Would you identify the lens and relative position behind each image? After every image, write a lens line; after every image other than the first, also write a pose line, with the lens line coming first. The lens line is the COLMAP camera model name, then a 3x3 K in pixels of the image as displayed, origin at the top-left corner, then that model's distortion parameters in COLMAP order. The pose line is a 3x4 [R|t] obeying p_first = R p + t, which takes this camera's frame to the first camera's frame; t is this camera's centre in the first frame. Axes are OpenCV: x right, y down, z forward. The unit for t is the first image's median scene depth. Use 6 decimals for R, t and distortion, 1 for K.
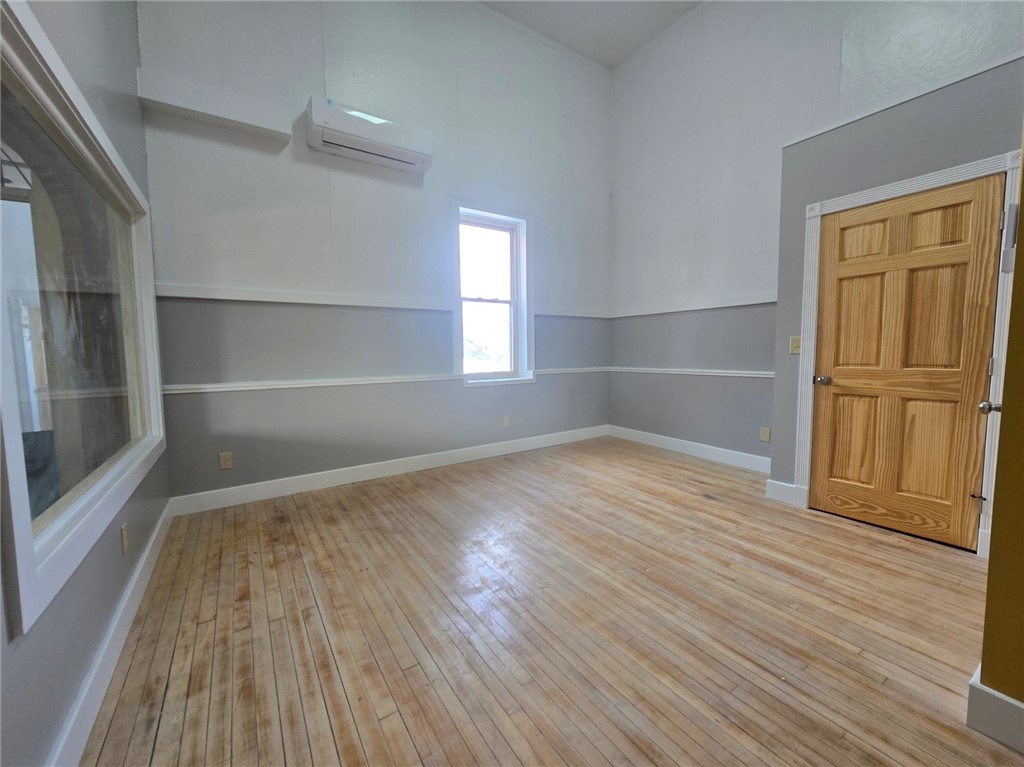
lens RADIAL K [[418.5, 0, 510.5], [0, 418.5, 381.5], [0, 0, 1]] dist [-0.002593, 0.001730]
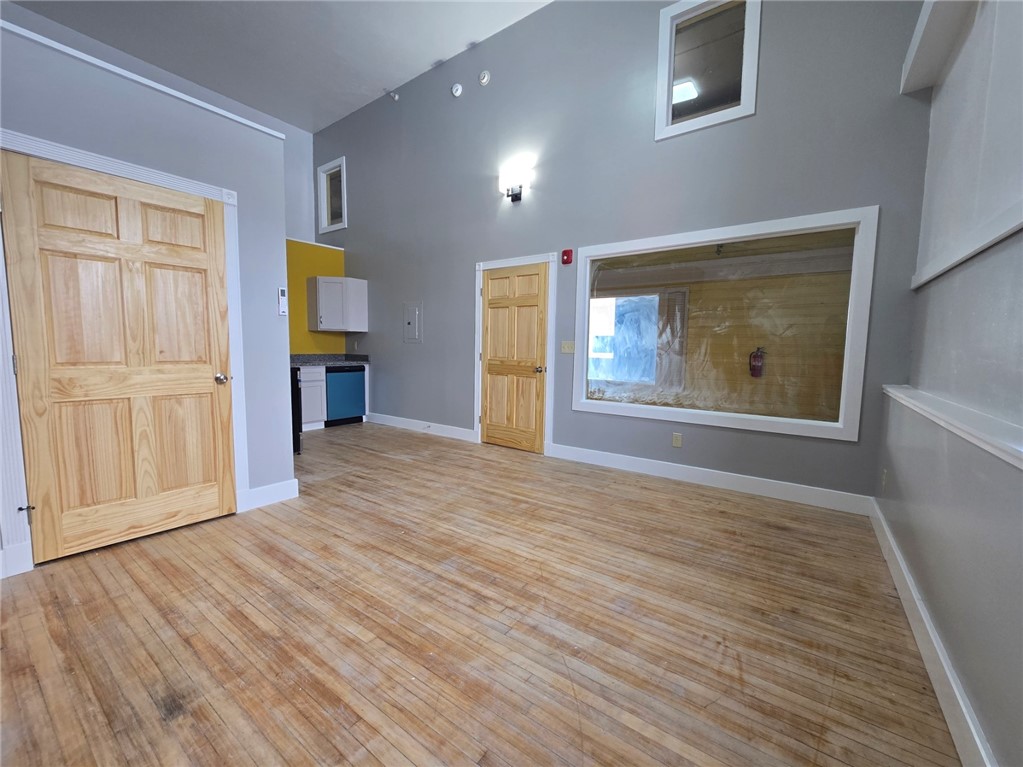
lens RADIAL K [[418.1, 0, 512.3], [0, 418.1, 383.8], [0, 0, 1]] dist [-0.002593, 0.001730]
pose [[-0.935307, 0.030092, -0.352556, 0.350439], [-0.029260, 0.986387, 0.161816, -0.130106], [0.352626, 0.161663, -0.921694, 1.688303]]
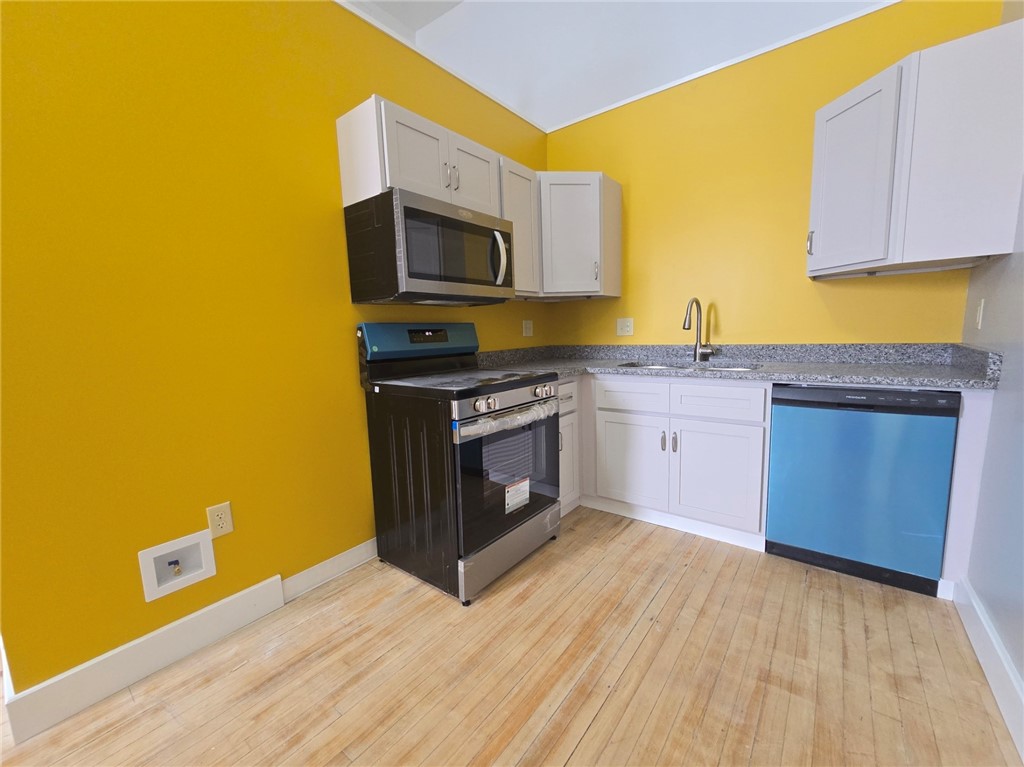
lens RADIAL K [[418.5, 0, 510.9], [0, 418.5, 387.3], [0, 0, 1]] dist [-0.002593, 0.001730]
pose [[-0.323813, -0.105129, 0.940262, -0.032745], [0.108080, 0.983192, 0.147150, 0.003897], [-0.939928, 0.149272, -0.307008, 0.054475]]
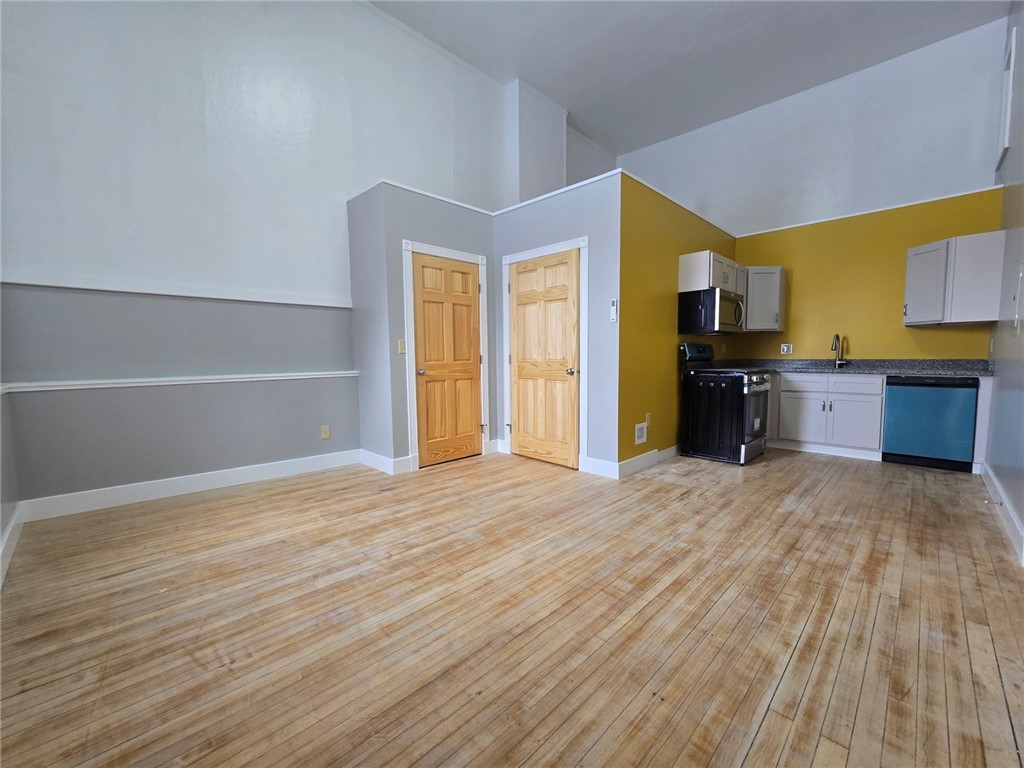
lens RADIAL K [[418.5, 0, 511.7], [0, 418.5, 385.5], [0, 0, 1]] dist [-0.002593, 0.001730]
pose [[-0.207067, -0.059096, 0.976540, -0.694611], [0.083496, 0.993465, 0.077824, -0.044365], [-0.974757, 0.097652, -0.200780, 1.030836]]
